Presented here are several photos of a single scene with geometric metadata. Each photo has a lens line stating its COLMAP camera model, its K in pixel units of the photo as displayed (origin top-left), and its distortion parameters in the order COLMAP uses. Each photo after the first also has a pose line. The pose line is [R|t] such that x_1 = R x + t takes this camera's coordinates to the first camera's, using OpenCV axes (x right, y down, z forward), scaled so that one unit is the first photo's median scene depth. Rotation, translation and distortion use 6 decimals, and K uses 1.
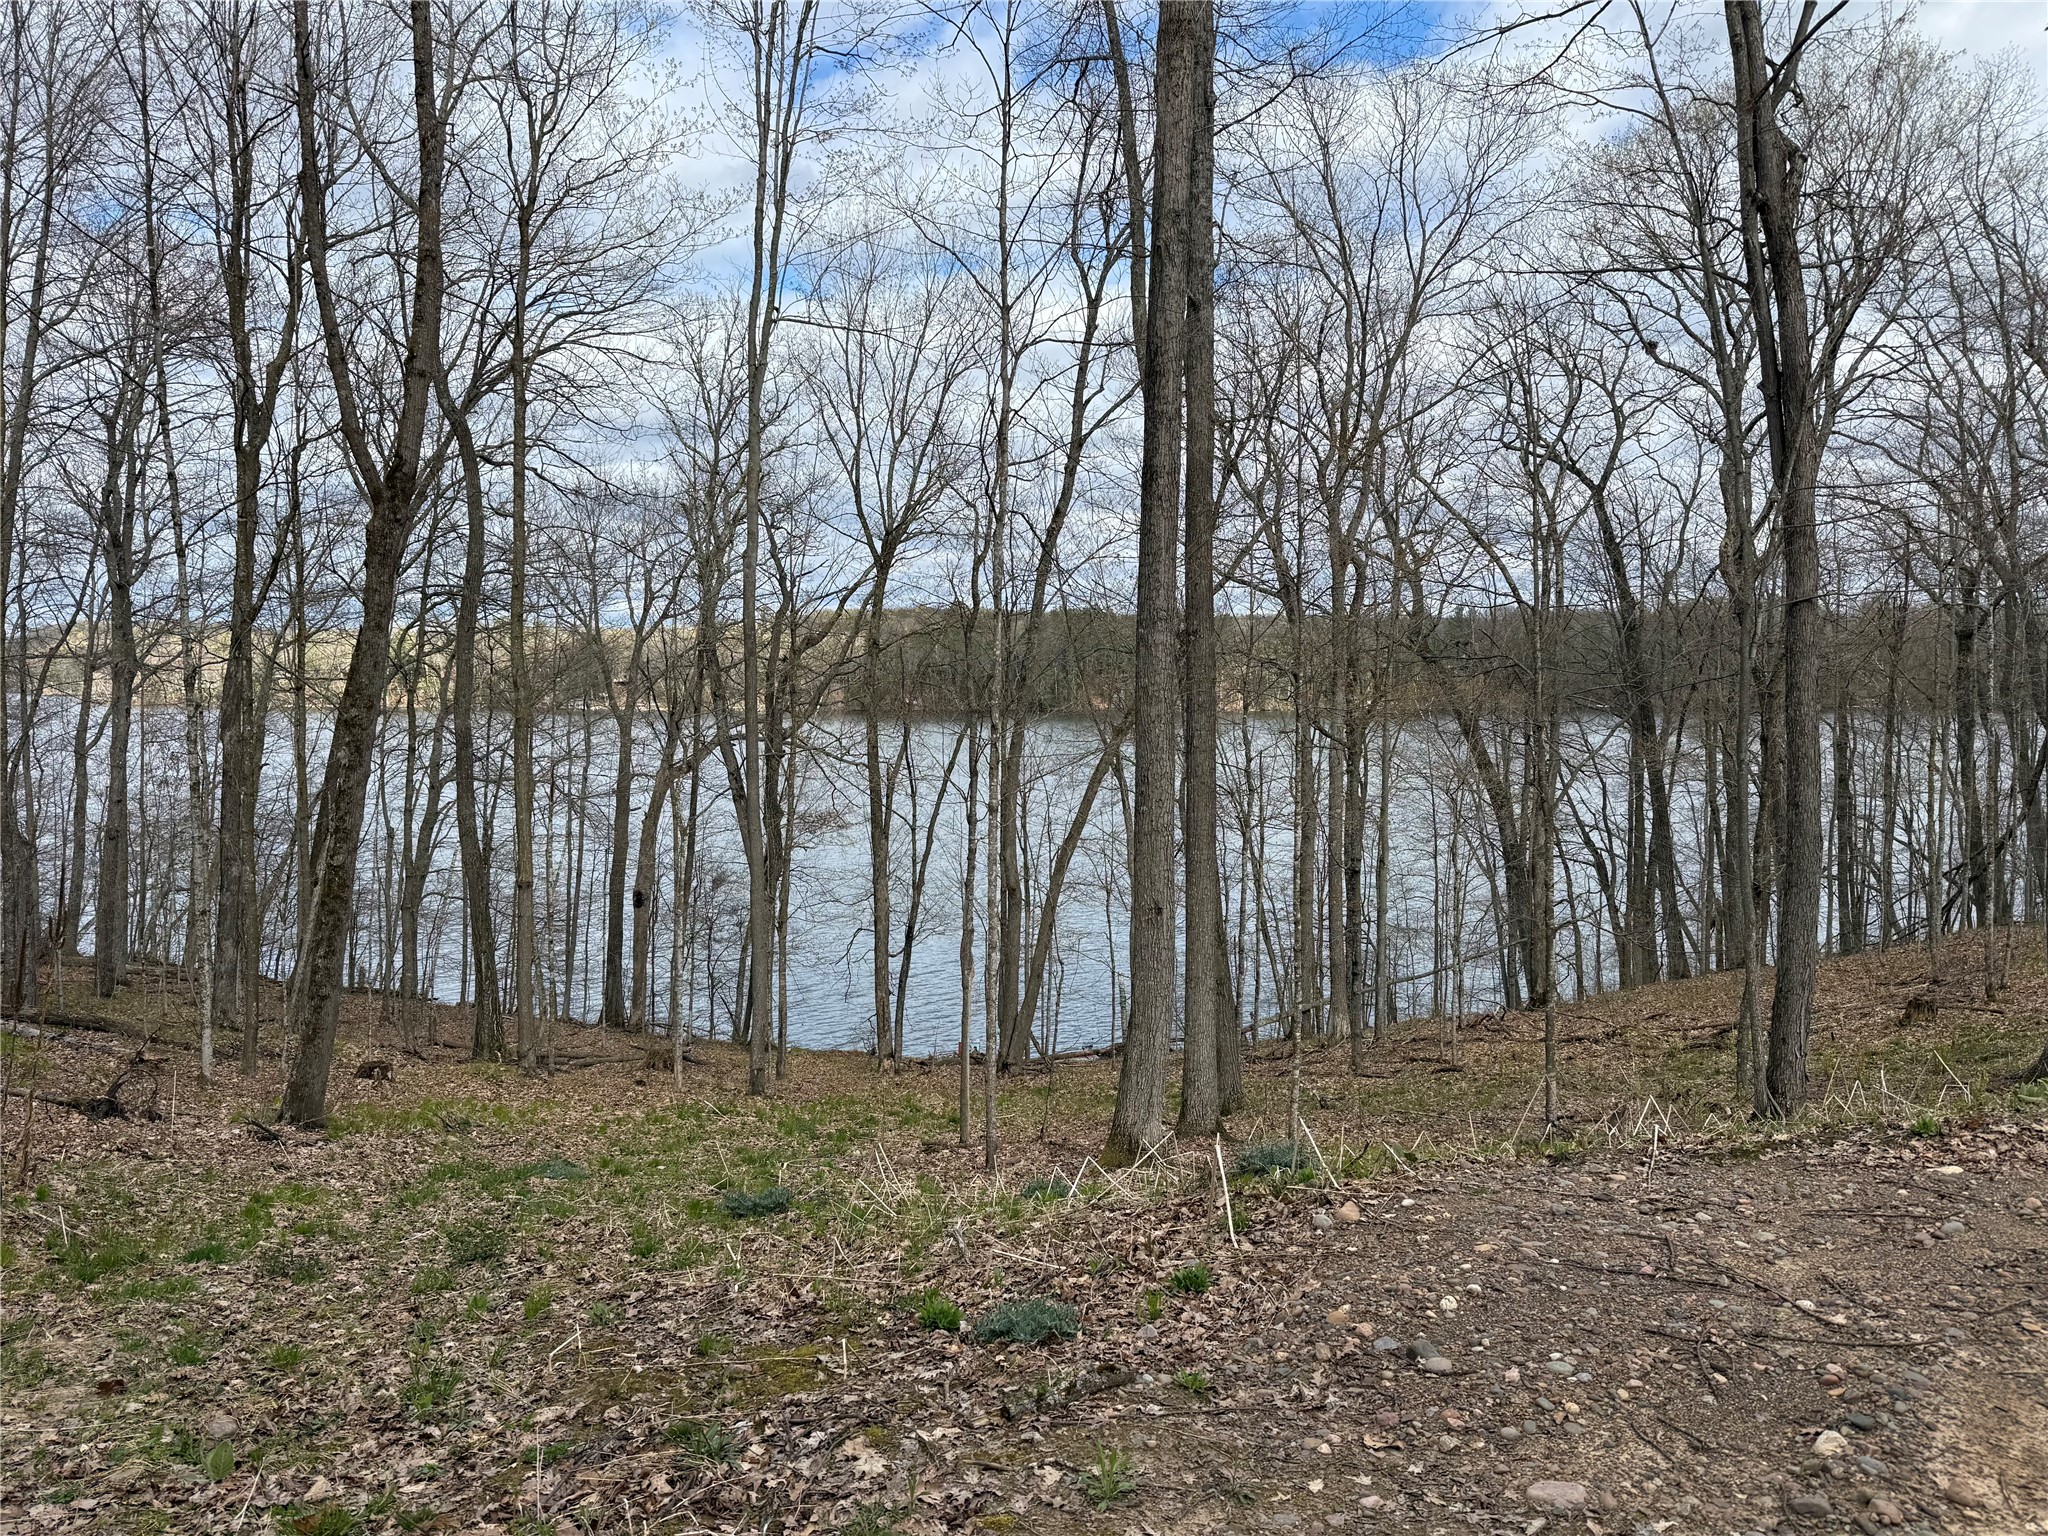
lens RADIAL K [[1432.4, 0, 1028.5], [0, 1432.4, 775.9], [0, 0, 1]] dist [0.202726, -0.359894]
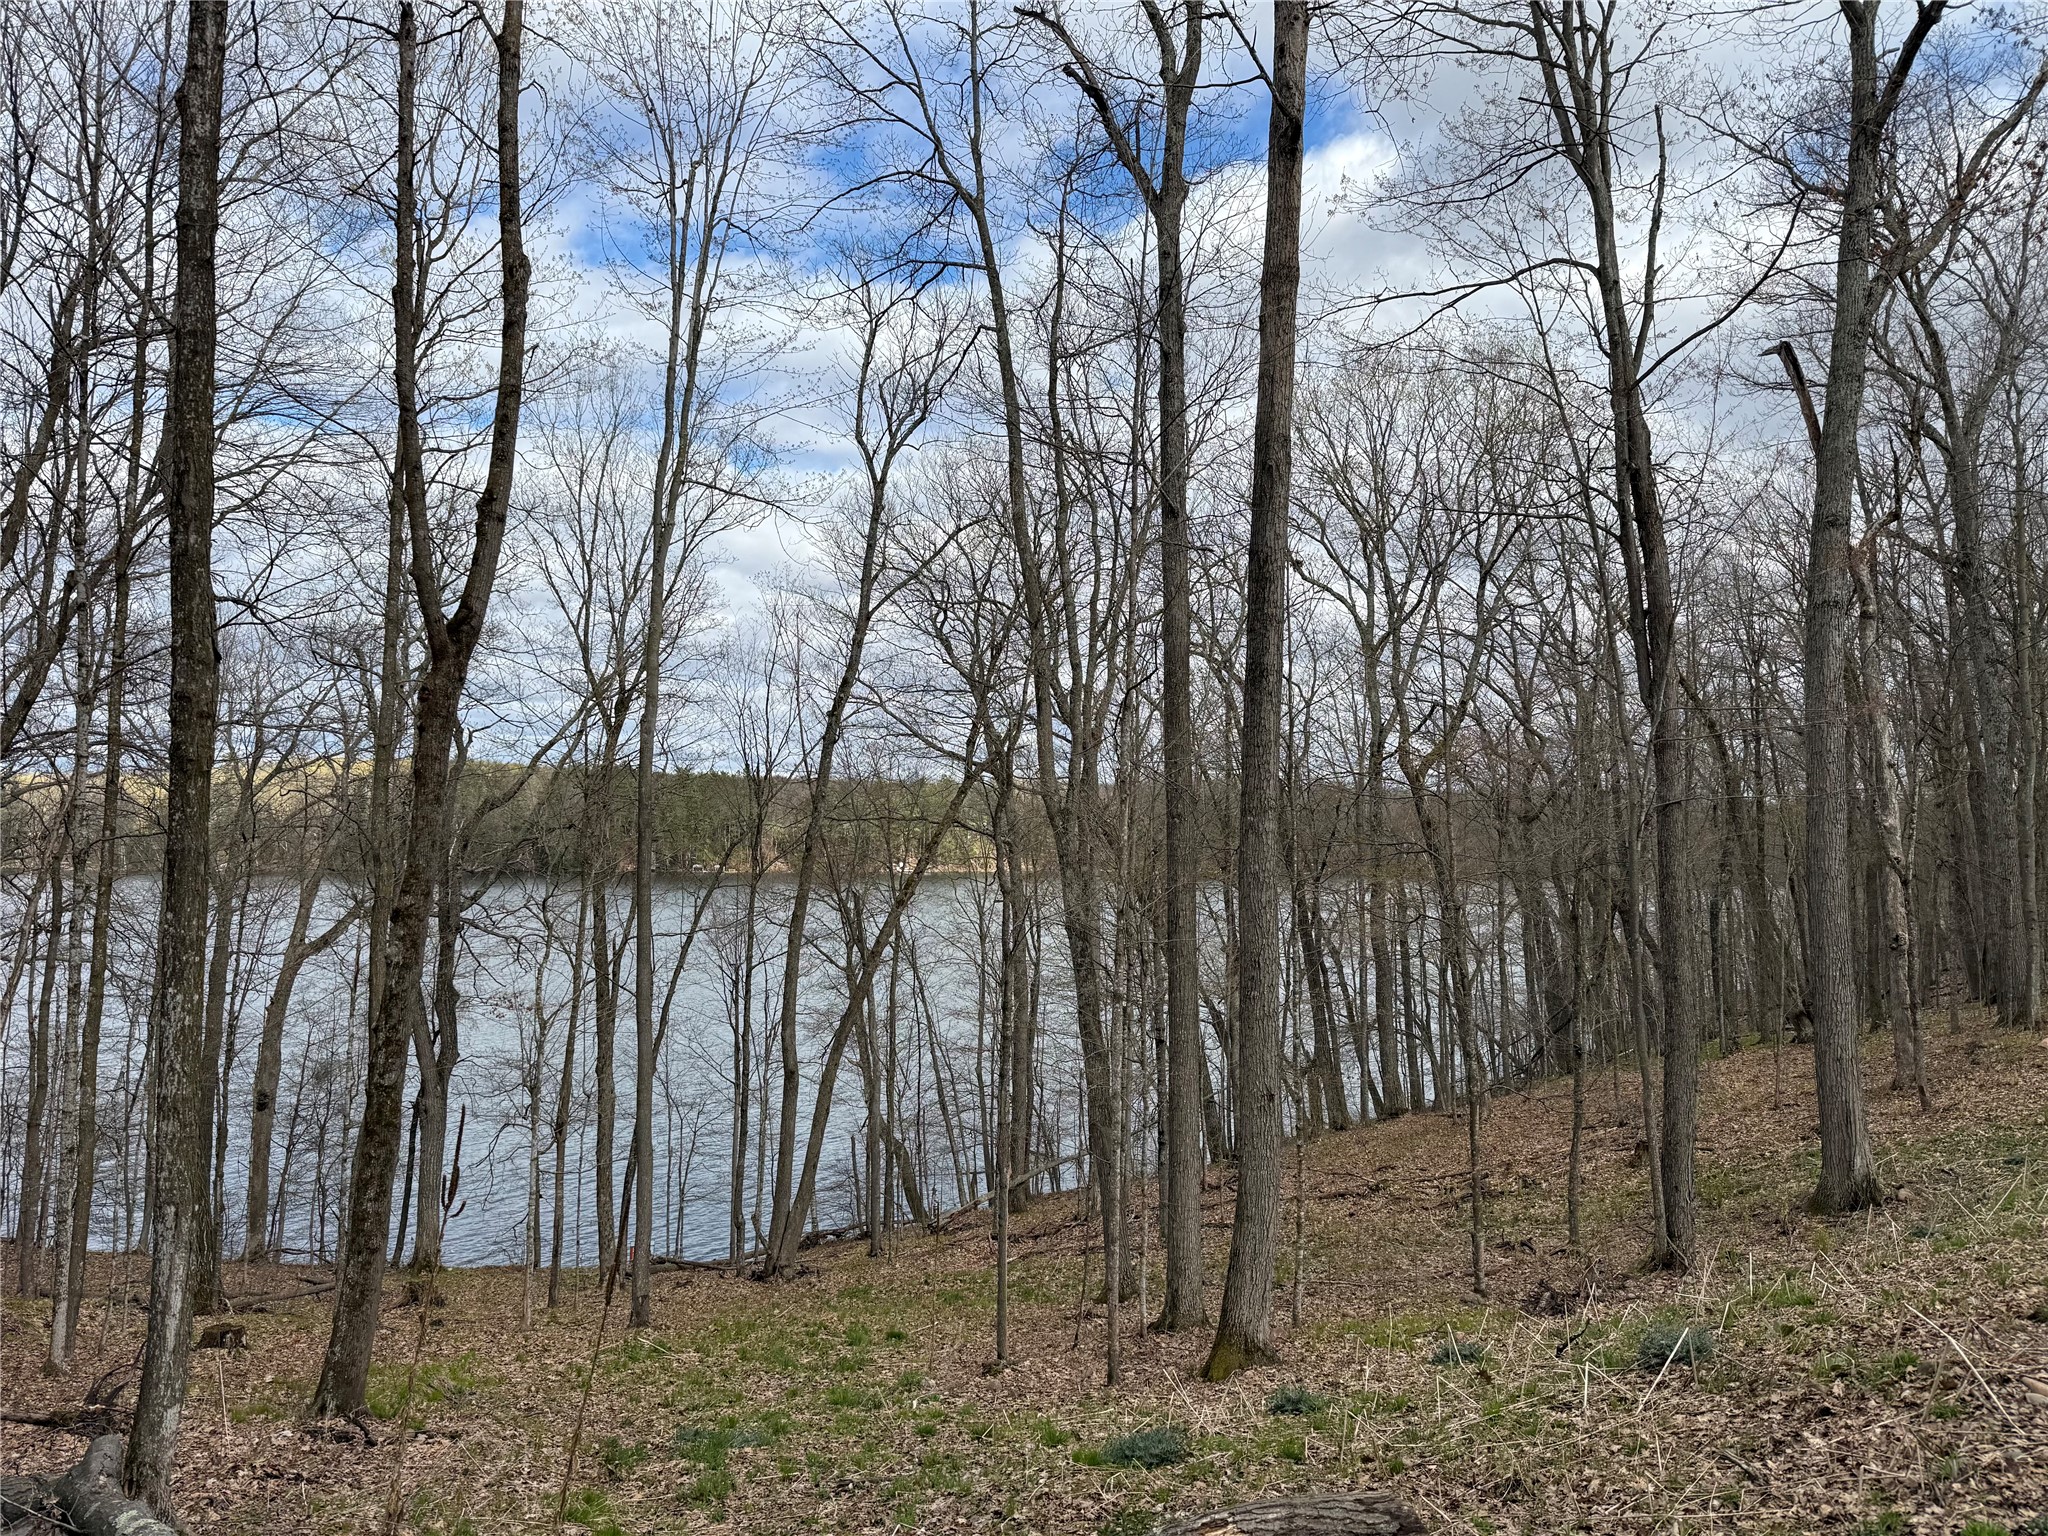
lens RADIAL K [[1432.4, 0, 1028.5], [0, 1432.4, 775.9], [0, 0, 1]] dist [0.202726, -0.359894]
pose [[0.941233, 0.024935, 0.336836, -0.193325], [0.012037, 0.994161, -0.107229, -0.010799], [-0.337543, 0.104982, 0.935437, 0.036649]]
